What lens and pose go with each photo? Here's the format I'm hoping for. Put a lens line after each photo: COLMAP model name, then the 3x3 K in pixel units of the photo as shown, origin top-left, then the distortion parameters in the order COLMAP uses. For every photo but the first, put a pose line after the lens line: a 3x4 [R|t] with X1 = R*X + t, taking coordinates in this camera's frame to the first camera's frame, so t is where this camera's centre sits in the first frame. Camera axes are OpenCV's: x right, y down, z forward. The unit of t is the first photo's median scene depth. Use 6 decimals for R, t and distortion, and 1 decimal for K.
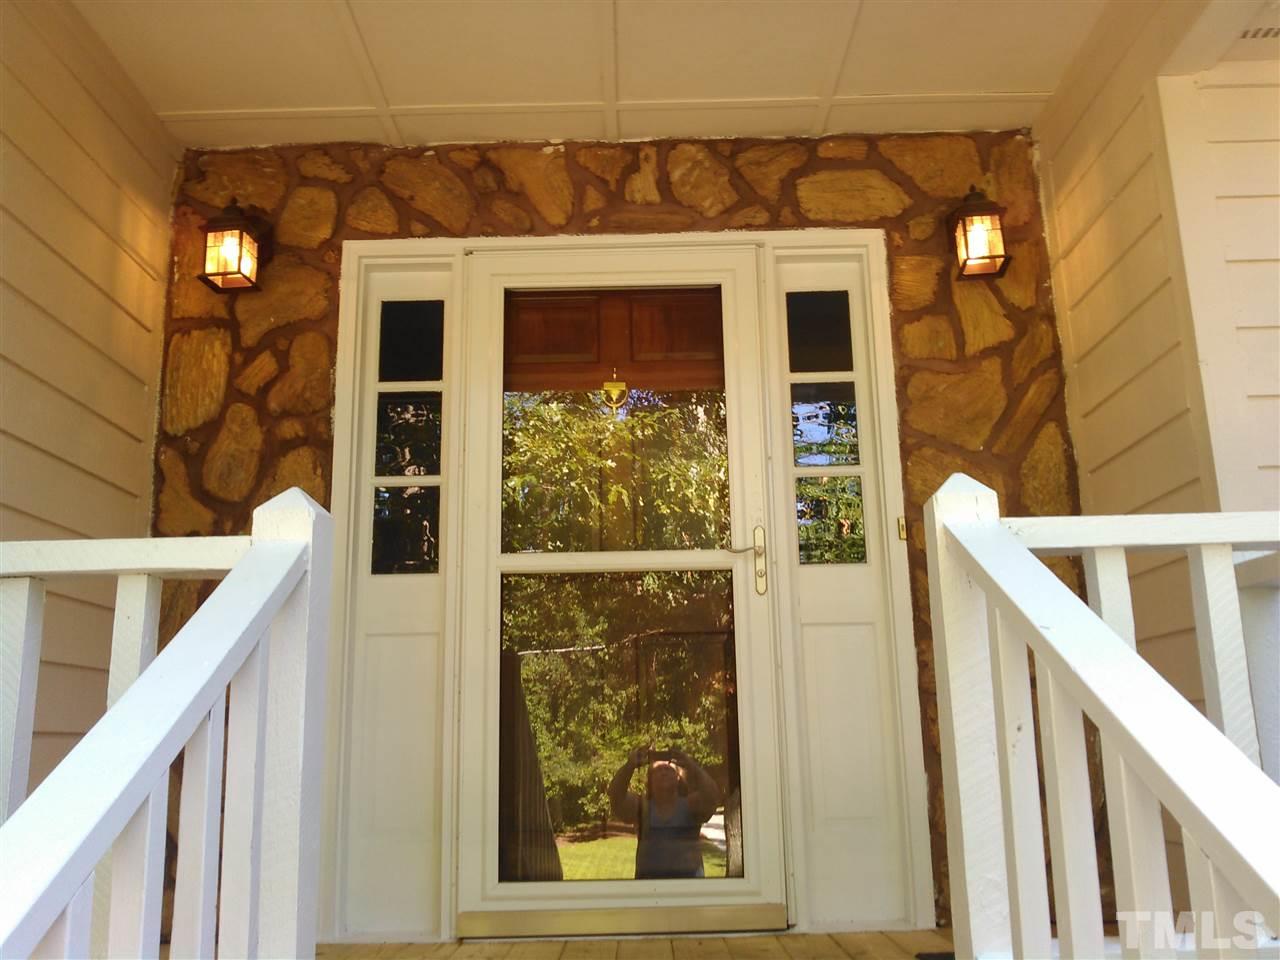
lens RADIAL K [[1122.6, 0, 636.2], [0, 1122.6, 476.7], [0, 0, 1]] dist [0.008173, -0.051893]
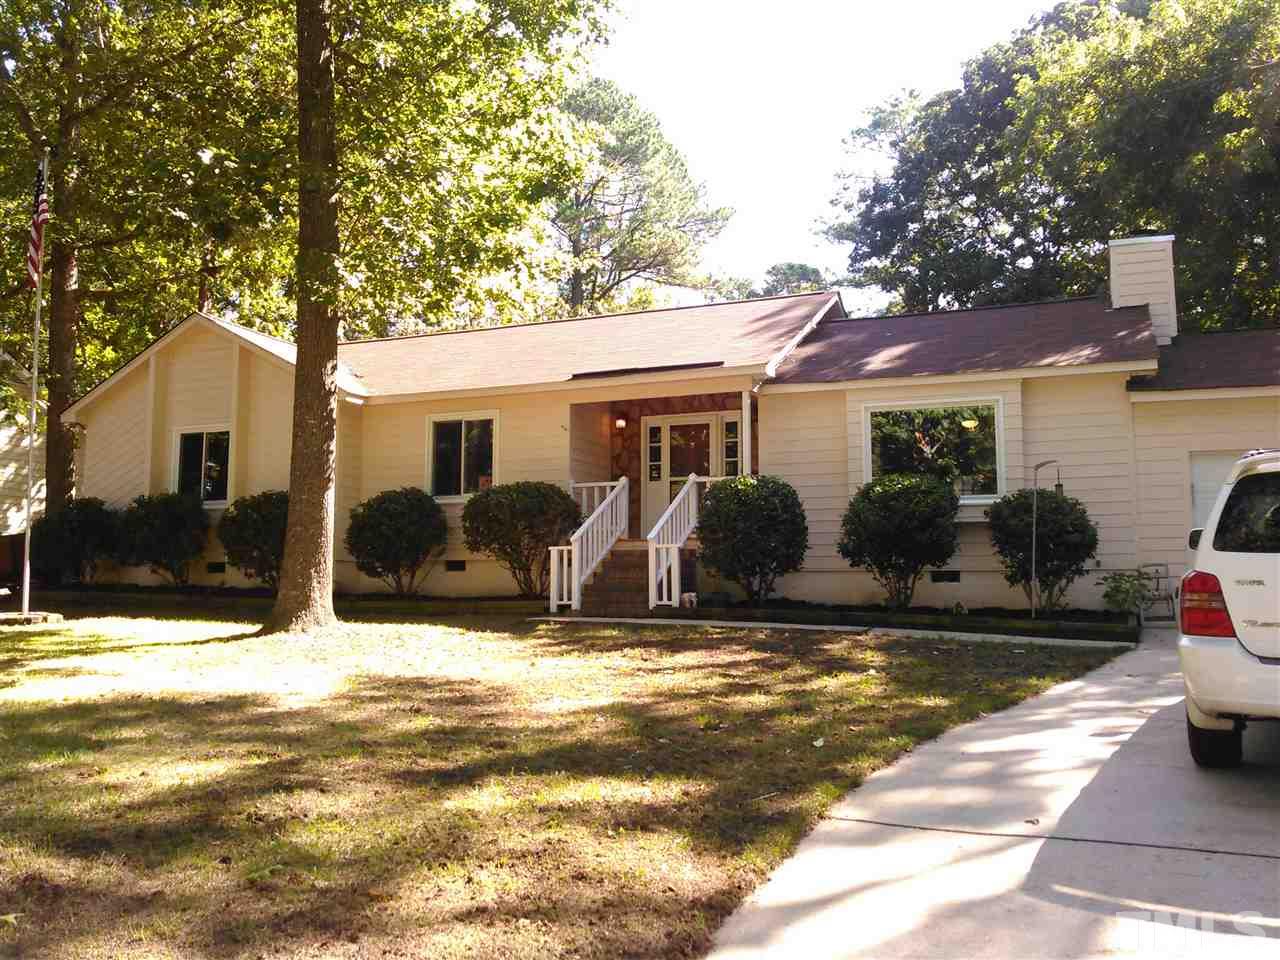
lens RADIAL K [[1122.6, 0, 636.2], [0, 1122.6, 476.7], [0, 0, 1]] dist [0.008173, -0.051893]
pose [[0.924211, -0.015267, -0.381576, 1.695451], [0.060309, 0.992496, 0.106365, -0.490350], [0.377089, -0.121316, 0.918197, -3.810707]]
